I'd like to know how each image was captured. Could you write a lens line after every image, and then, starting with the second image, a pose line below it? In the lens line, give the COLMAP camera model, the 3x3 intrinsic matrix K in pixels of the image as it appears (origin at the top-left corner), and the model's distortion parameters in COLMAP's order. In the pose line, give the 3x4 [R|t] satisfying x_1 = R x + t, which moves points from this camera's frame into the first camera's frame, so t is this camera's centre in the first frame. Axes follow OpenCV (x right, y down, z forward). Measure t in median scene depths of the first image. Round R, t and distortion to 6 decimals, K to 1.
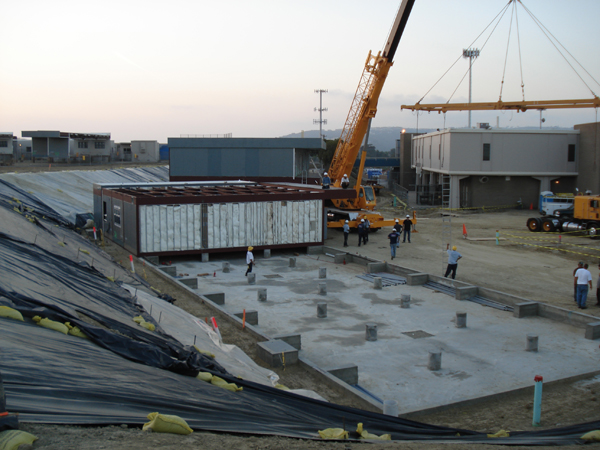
lens RADIAL K [[668.9, 0, 302.5], [0, 668.9, 227.8], [0, 0, 1]] dist [-0.102185, 0.000000]
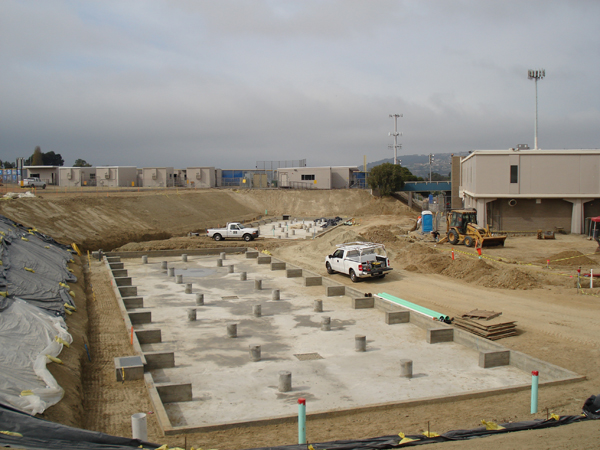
lens RADIAL K [[668.9, 0, 303.6], [0, 668.9, 225.2], [0, 0, 1]] dist [-0.102185, 0.000000]
pose [[0.989953, -0.001917, -0.141385, 0.211964], [-0.003943, 0.999145, -0.041155, 0.003029], [0.141343, 0.041299, 0.989099, 0.002171]]
